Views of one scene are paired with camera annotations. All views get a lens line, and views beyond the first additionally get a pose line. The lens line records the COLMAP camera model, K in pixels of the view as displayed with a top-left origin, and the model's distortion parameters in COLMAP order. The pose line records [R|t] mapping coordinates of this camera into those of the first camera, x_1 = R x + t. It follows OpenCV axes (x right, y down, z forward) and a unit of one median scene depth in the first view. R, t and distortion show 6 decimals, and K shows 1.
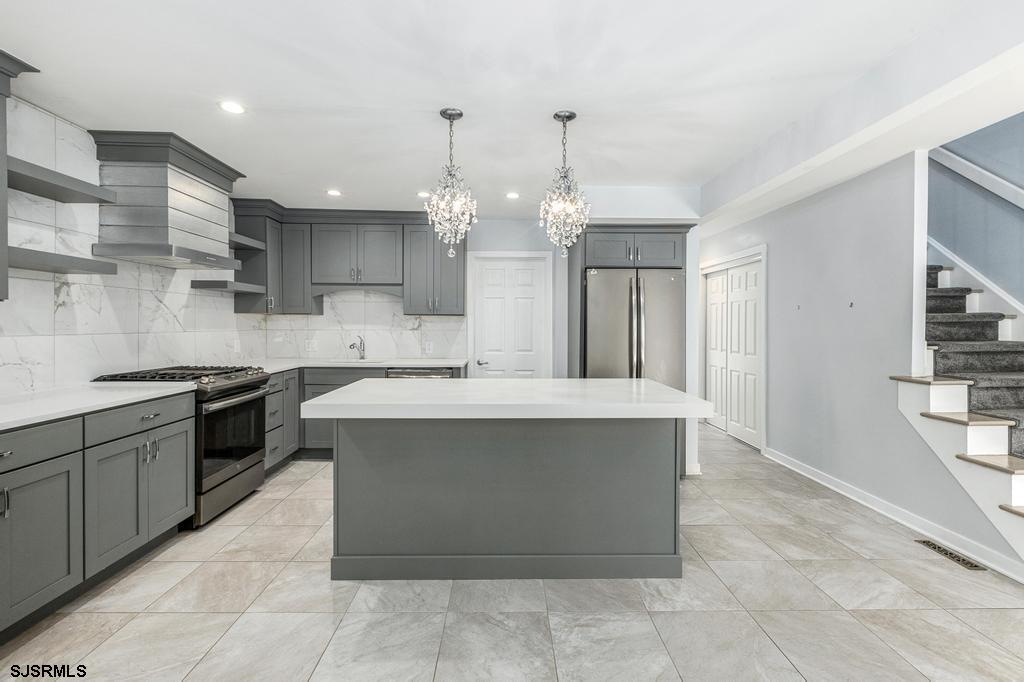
lens RADIAL K [[469.3, 0, 510.5], [0, 469.3, 329.8], [0, 0, 1]] dist [0.003409, -0.000029]
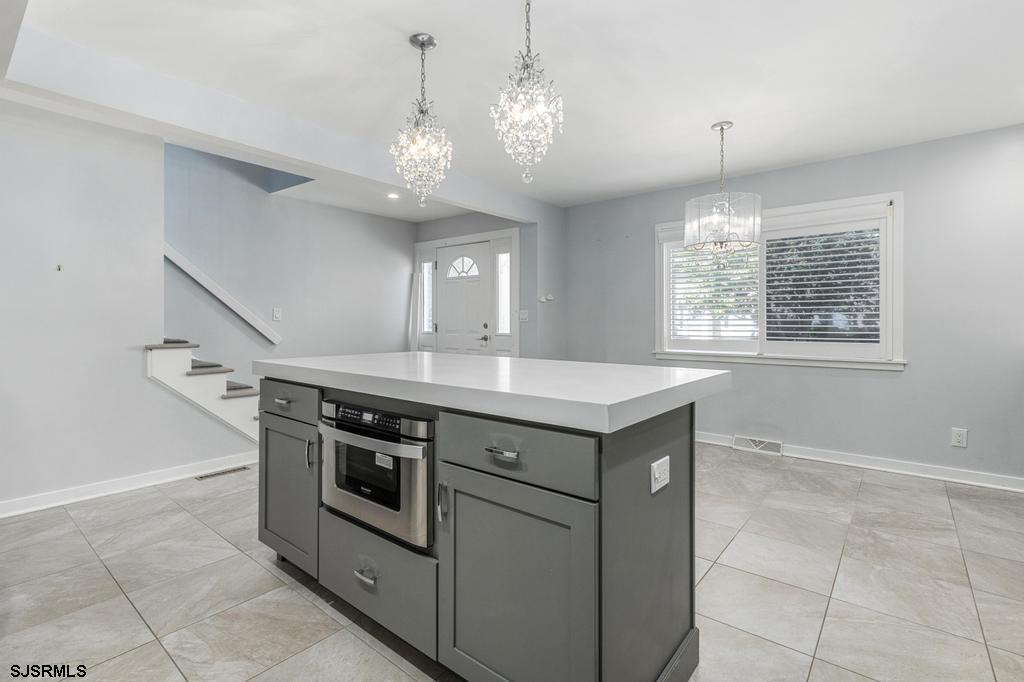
lens RADIAL K [[473.7, 0, 515.0], [0, 473.7, 321.6], [0, 0, 1]] dist [-0.000154, -0.000297]
pose [[-0.764223, -0.002133, 0.644949, -0.510375], [0.003000, 0.999972, 0.006861, 0.044055], [-0.644946, 0.007178, -0.764195, 1.392861]]
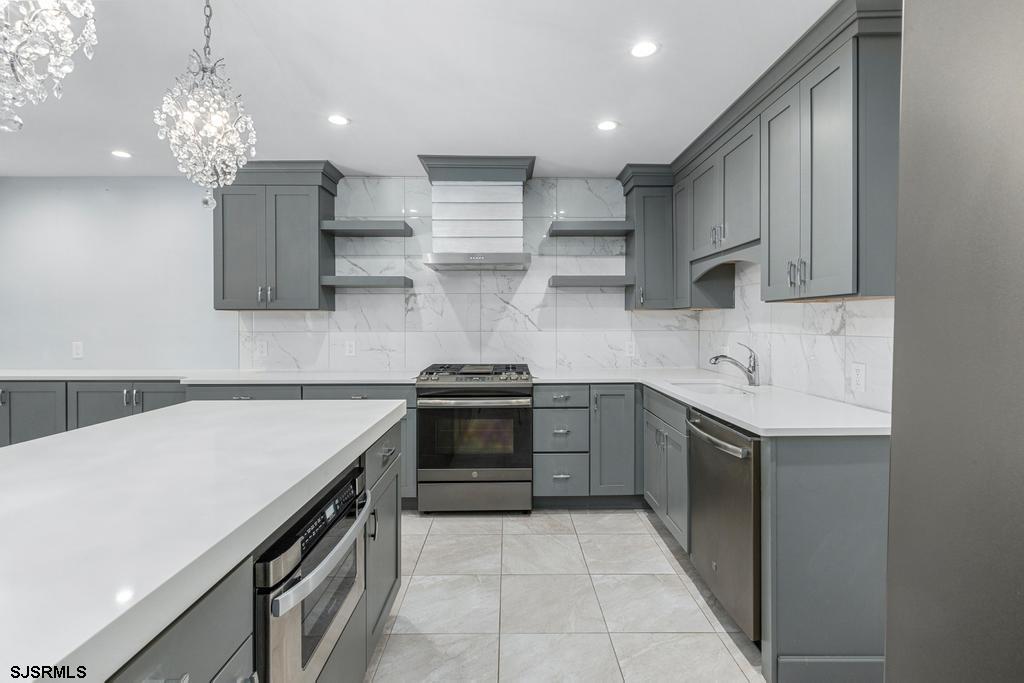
lens RADIAL K [[471.6, 0, 513.5], [0, 471.6, 325.9], [0, 0, 1]] dist [0.007459, 0.000327]
pose [[-0.005082, 0.002334, -0.999984, 0.424992], [-0.009649, 0.999951, 0.002383, -0.011391], [0.999941, 0.009661, -0.005059, 1.242476]]
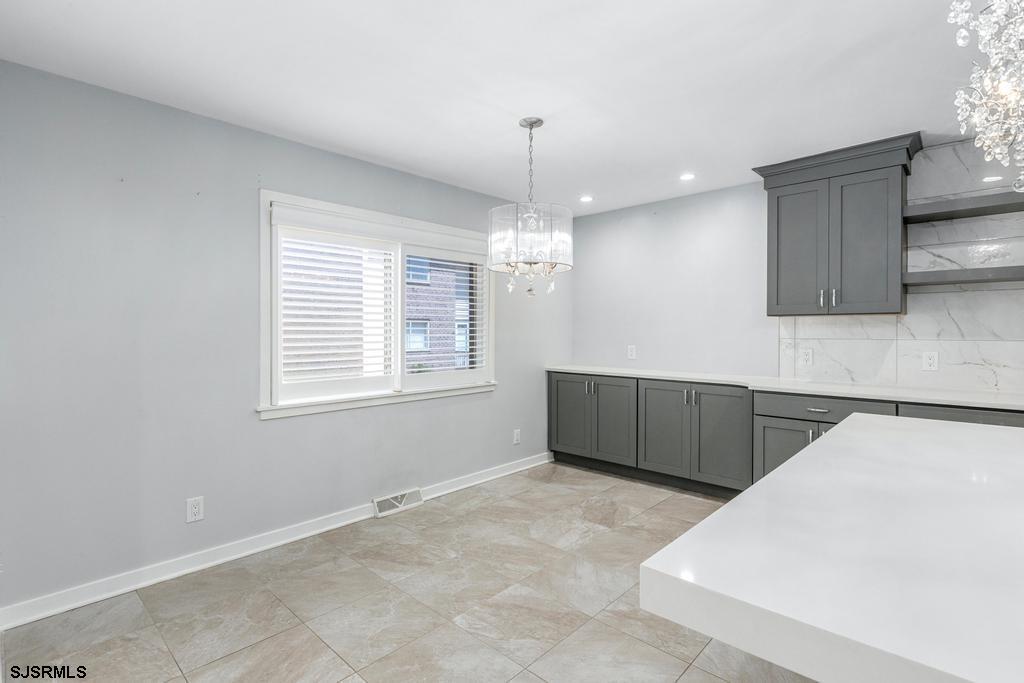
lens RADIAL K [[491.2, 0, 512.0], [0, 491.2, 332.9], [0, 0, 1]] dist [-0.003078, -0.000612]
pose [[-0.696990, 0.001647, -0.717079, 0.550383], [-0.008492, 0.999908, 0.010551, -0.007198], [0.717031, 0.013444, -0.696912, 0.871264]]
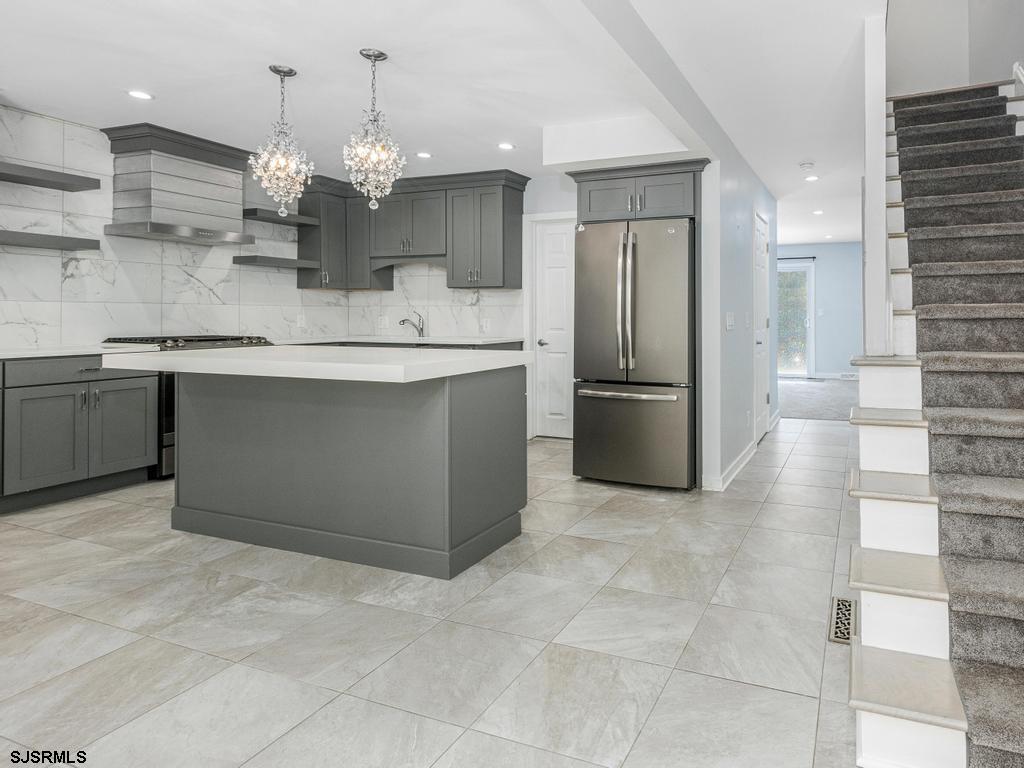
lens RADIAL K [[584.5, 0, 651.7], [0, 584.5, 314.8], [0, 0, 1]] dist [0.000958, -0.001125]
pose [[0.935550, -0.002342, -0.353187, 0.910775], [-0.002297, 0.999917, -0.012714, 0.056466], [0.353187, 0.012706, 0.935466, 0.122872]]
